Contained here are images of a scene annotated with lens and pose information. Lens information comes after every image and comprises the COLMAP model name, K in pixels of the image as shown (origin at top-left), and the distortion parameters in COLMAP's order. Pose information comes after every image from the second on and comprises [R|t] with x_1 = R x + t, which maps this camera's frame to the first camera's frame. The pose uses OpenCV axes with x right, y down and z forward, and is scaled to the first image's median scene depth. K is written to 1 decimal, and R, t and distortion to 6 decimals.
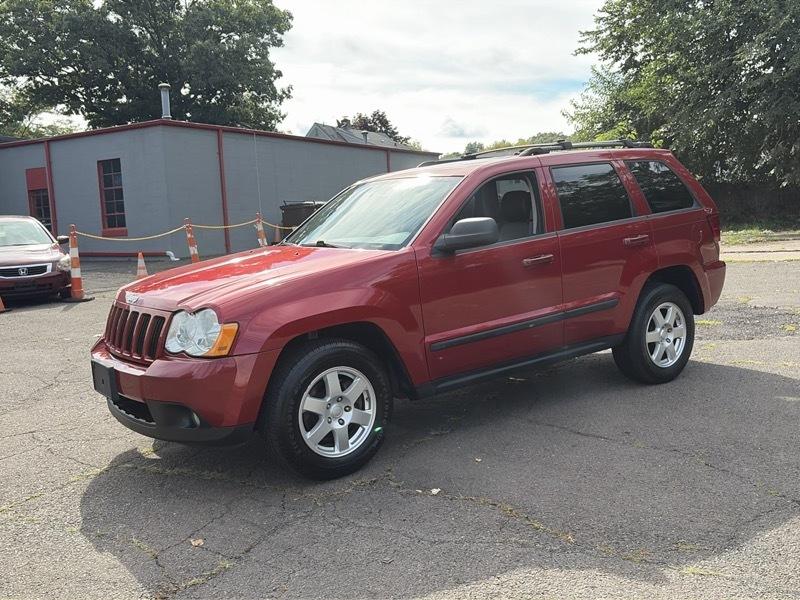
lens RADIAL K [[775.5, 0, 398.0], [0, 775.5, 301.0], [0, 0, 1]] dist [0.021770, 0.000000]
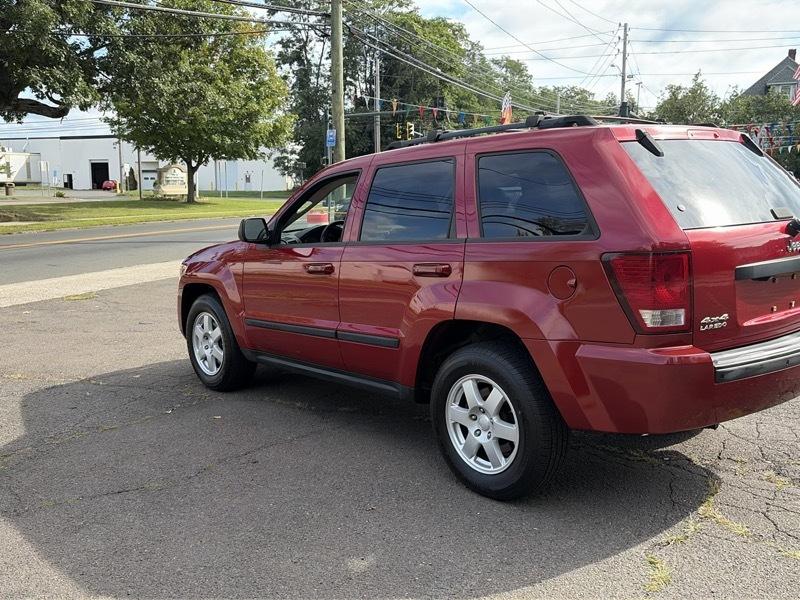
lens RADIAL K [[775.5, 0, 398.8], [0, 775.5, 300.7], [0, 0, 1]] dist [0.021770, 0.000000]
pose [[0.076015, 0.195861, -0.977681, 1.000940], [-0.103044, 0.976811, 0.187675, -0.180329], [0.991768, 0.086478, 0.094435, 0.904296]]
